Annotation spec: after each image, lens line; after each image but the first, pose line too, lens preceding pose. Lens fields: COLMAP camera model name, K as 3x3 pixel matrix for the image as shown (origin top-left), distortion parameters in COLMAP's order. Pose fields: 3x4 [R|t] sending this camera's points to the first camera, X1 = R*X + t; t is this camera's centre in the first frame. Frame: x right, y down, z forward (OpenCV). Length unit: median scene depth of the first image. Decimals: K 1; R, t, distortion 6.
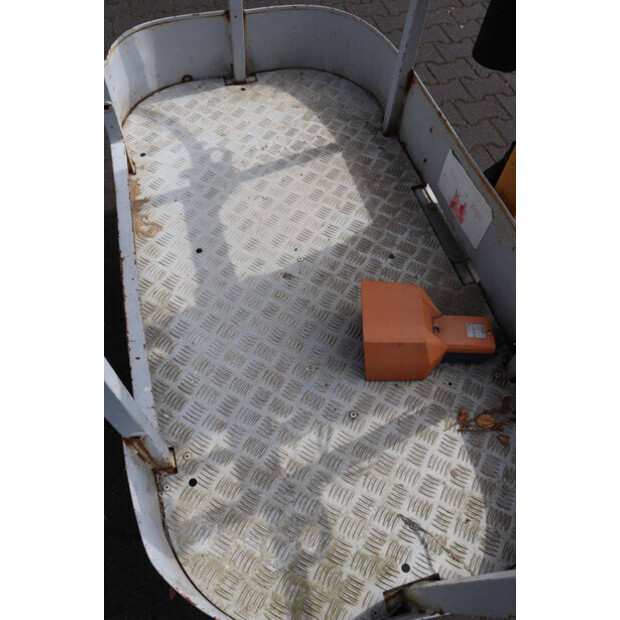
lens RADIAL K [[537.2, 0, 307.0], [0, 537.2, 309.7], [0, 0, 1]] dist [-0.160751, 0.152468]
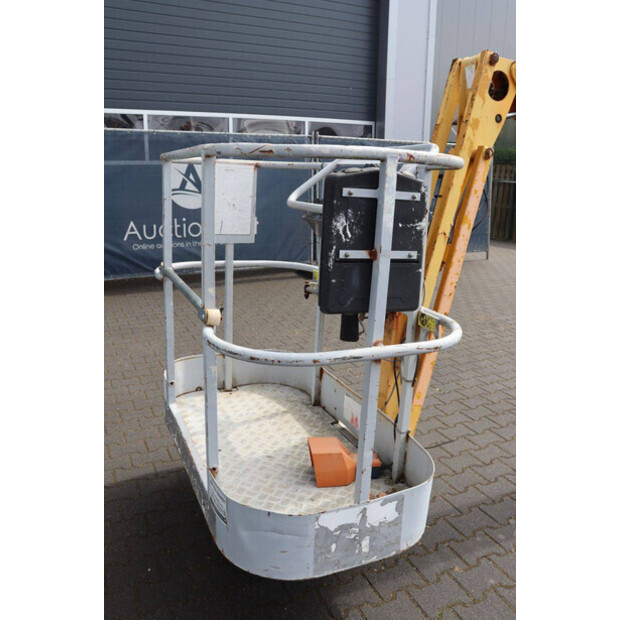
lens RADIAL K [[537.2, 0, 310.2], [0, 537.2, 313.0], [0, 0, 1]] dist [-0.160751, 0.152468]
pose [[0.988869, -0.049461, 0.140327, -0.112899], [0.131134, 0.735315, -0.664917, 0.711490], [-0.070297, 0.675918, 0.733617, -0.606880]]
